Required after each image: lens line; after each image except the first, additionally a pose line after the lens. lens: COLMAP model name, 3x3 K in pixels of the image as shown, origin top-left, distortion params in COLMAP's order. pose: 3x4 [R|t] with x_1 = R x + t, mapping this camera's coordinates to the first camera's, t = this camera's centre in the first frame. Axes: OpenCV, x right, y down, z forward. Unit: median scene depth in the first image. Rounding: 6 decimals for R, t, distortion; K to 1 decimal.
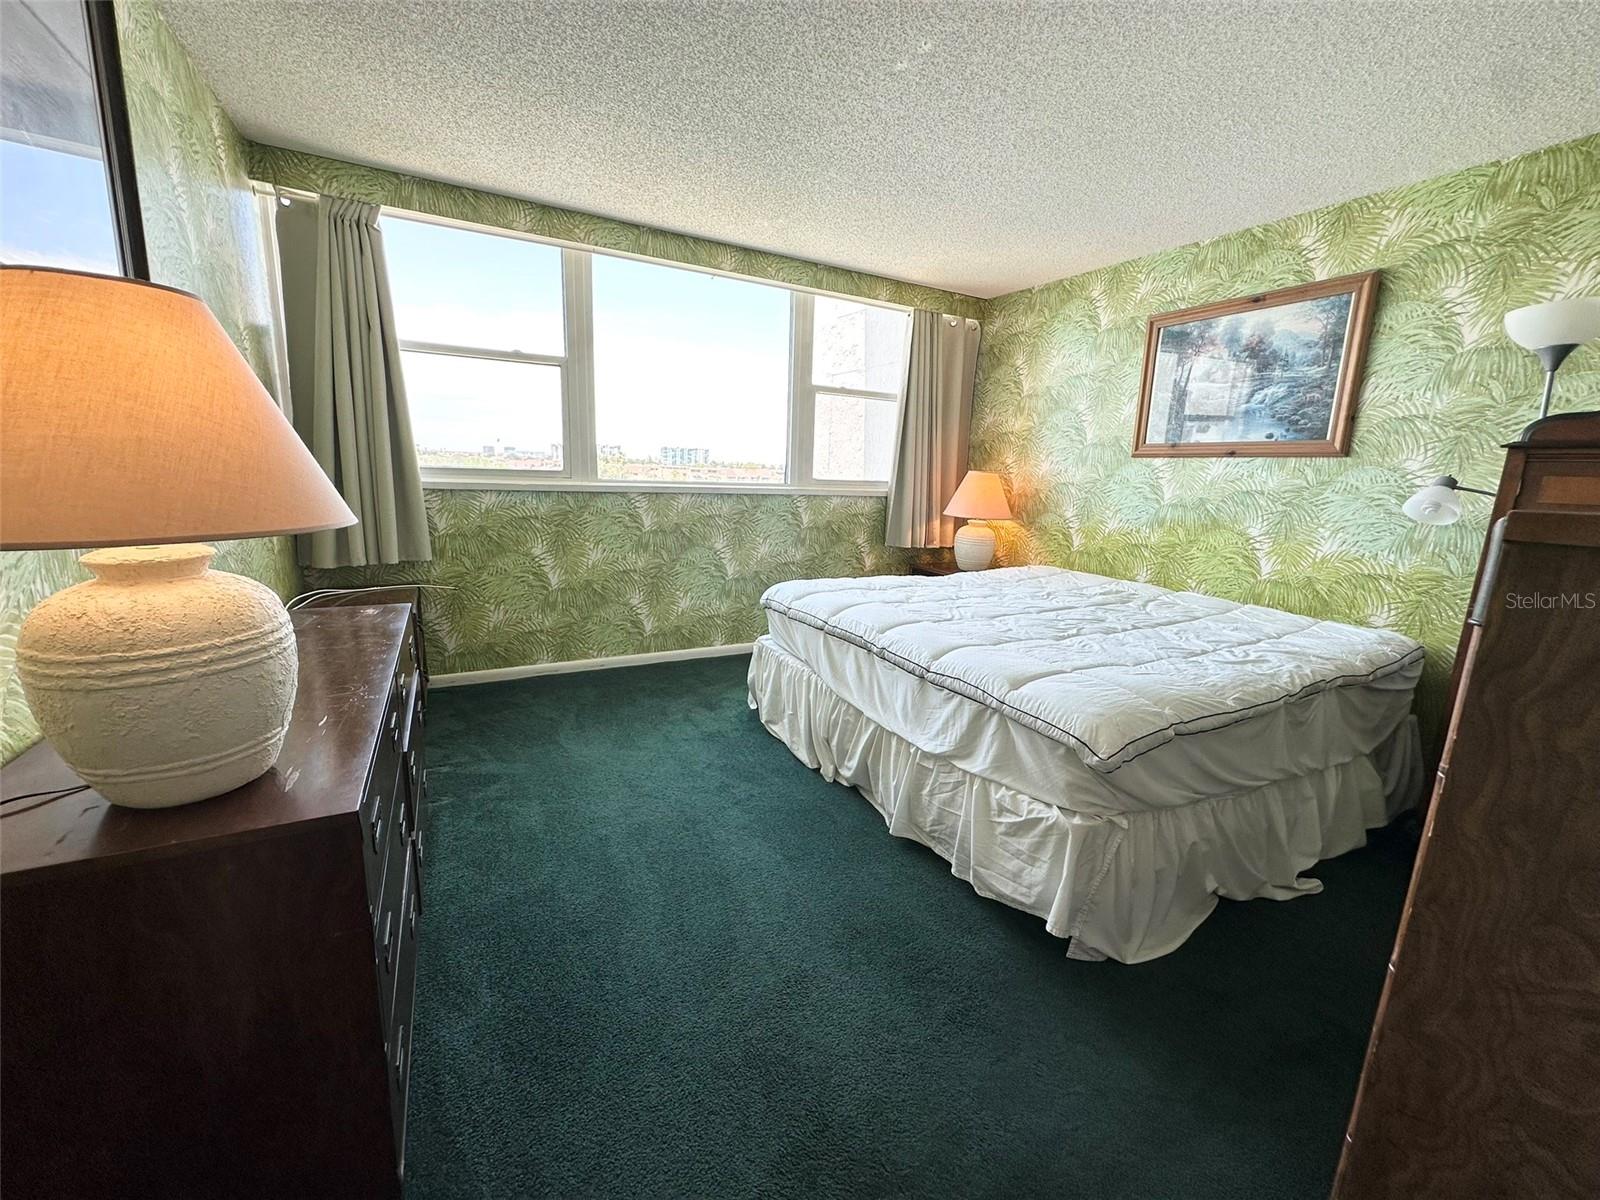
lens RADIAL K [[639.1, 0, 799.0], [0, 639.1, 590.2], [0, 0, 1]] dist [-0.005942, 0.001555]
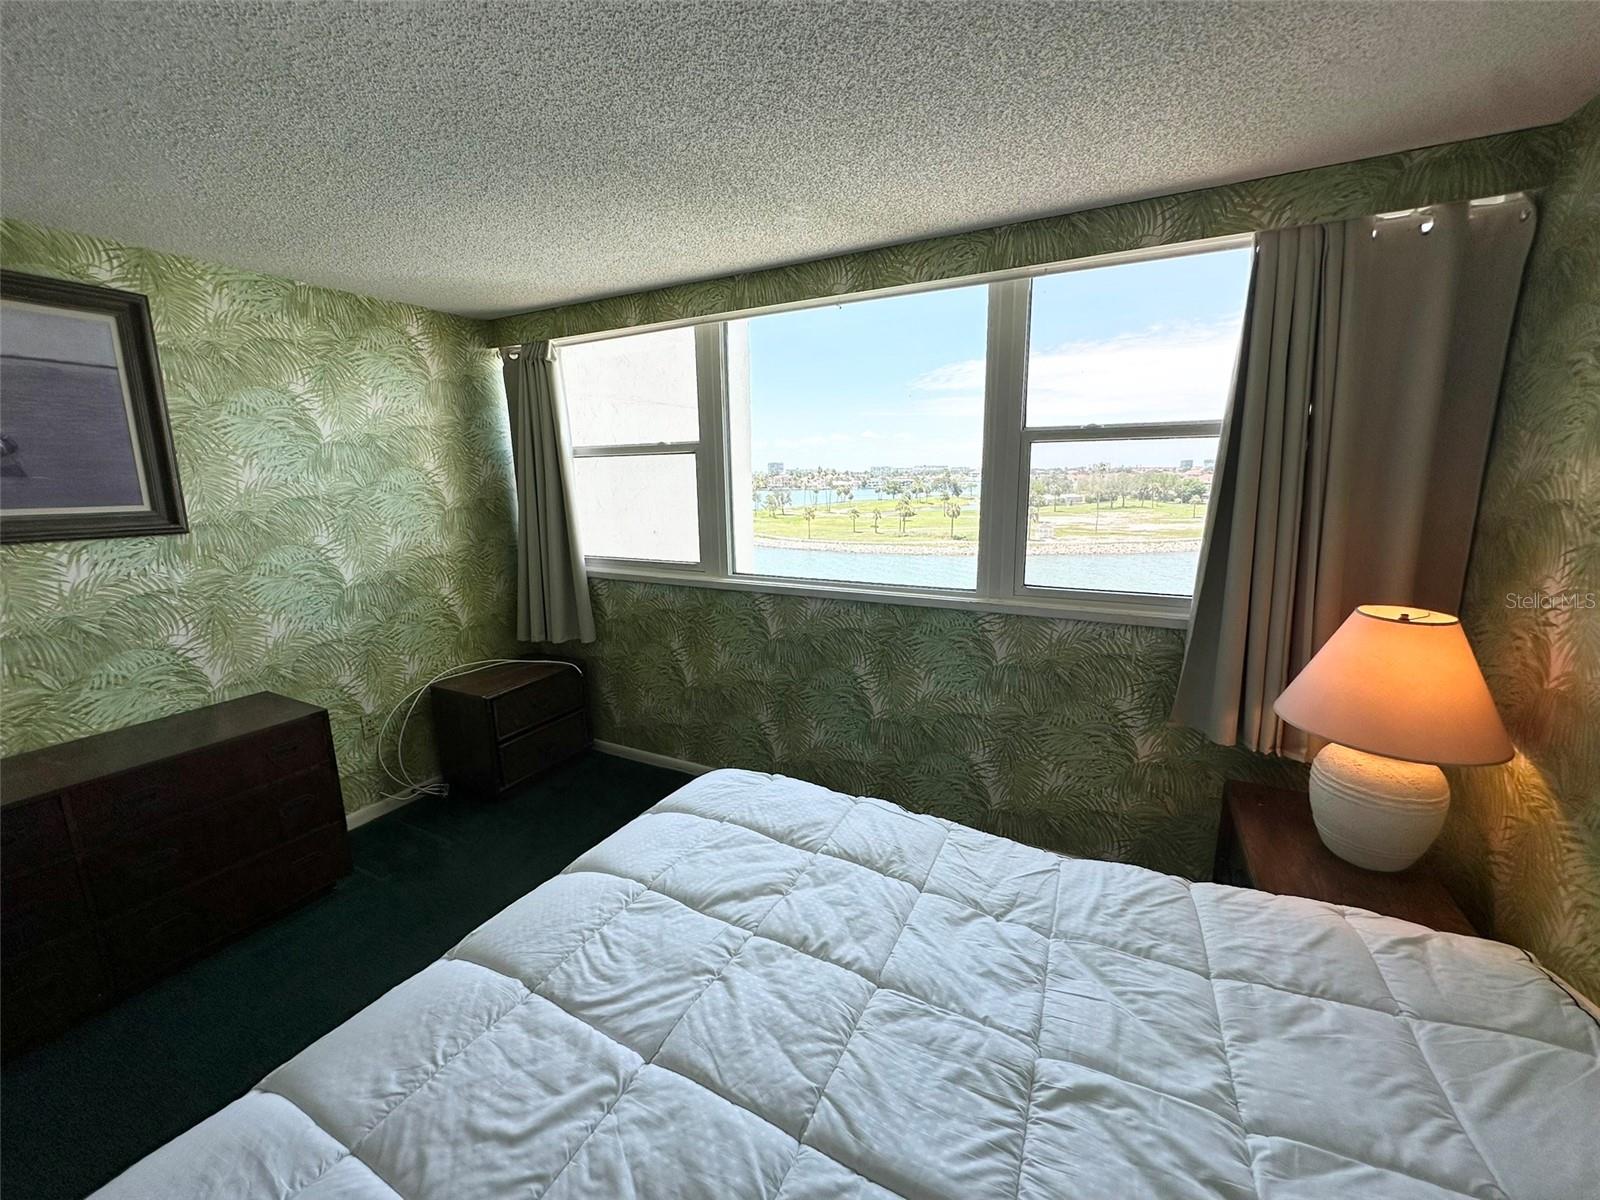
lens RADIAL K [[639.1, 0, 799.9], [0, 639.1, 596.8], [0, 0, 1]] dist [-0.005942, 0.001555]
pose [[0.555154, 0.112108, -0.824158, 0.458896], [-0.124026, 0.990954, 0.051253, -0.196504], [0.822449, 0.073764, 0.564036, 0.575944]]
